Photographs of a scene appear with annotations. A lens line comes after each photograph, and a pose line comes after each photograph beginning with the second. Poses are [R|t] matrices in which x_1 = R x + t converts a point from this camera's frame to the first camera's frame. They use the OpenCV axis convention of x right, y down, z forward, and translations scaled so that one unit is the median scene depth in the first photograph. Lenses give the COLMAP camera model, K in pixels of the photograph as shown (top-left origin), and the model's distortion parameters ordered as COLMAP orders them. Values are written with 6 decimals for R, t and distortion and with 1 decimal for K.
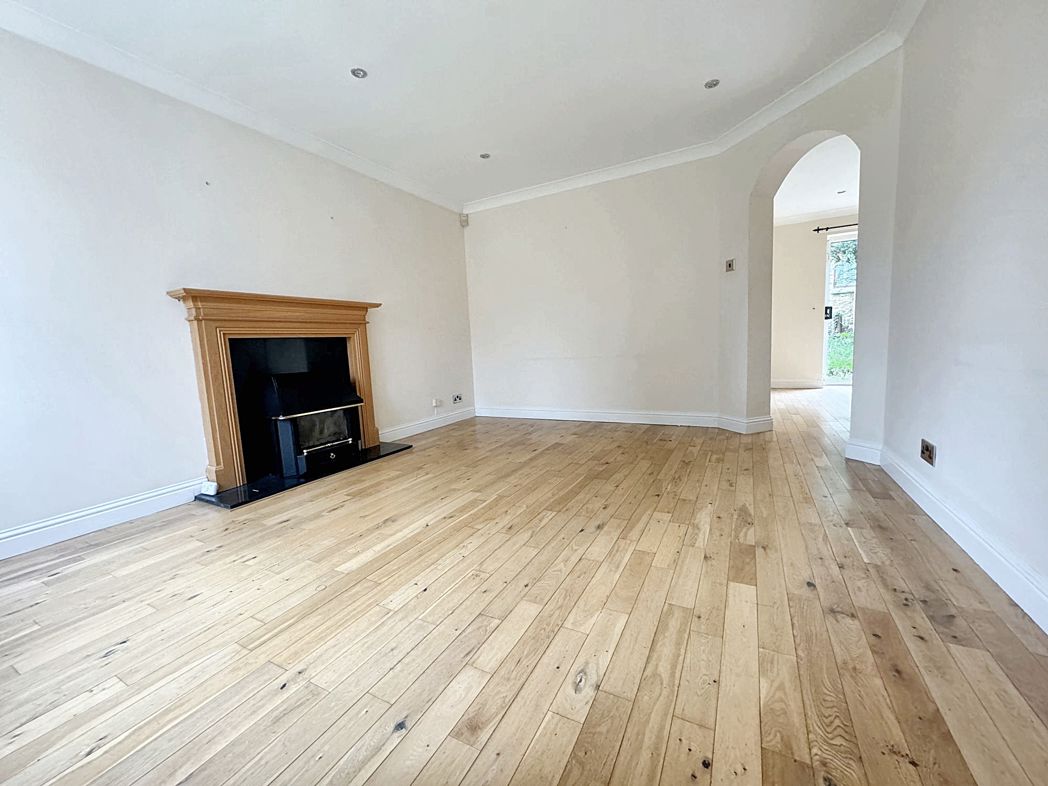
lens RADIAL K [[418.7, 0, 522.1], [0, 418.7, 390.7], [0, 0, 1]] dist [-0.000810, 0.000758]
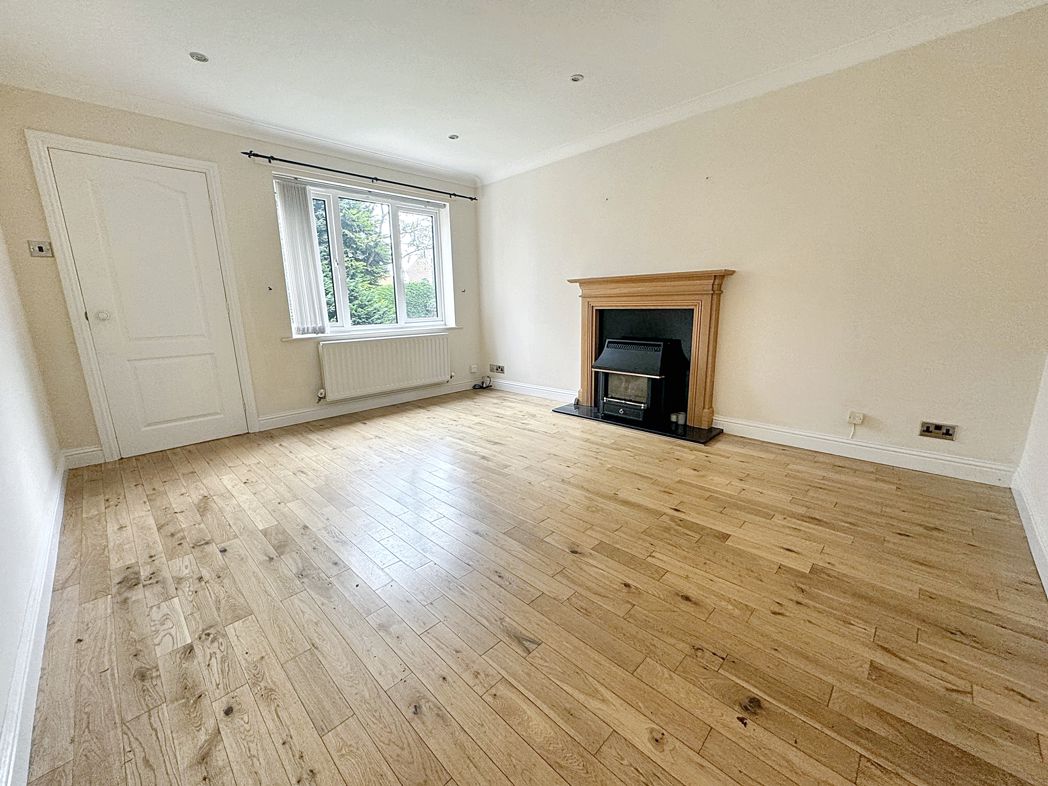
lens RADIAL K [[418.7, 0, 527.1], [0, 418.7, 392.3], [0, 0, 1]] dist [-0.000810, 0.000758]
pose [[-0.270147, 0.258938, -0.927346, 0.828604], [-0.072113, 0.955011, 0.287671, -0.255443], [0.960115, 0.144588, -0.239321, 1.174541]]
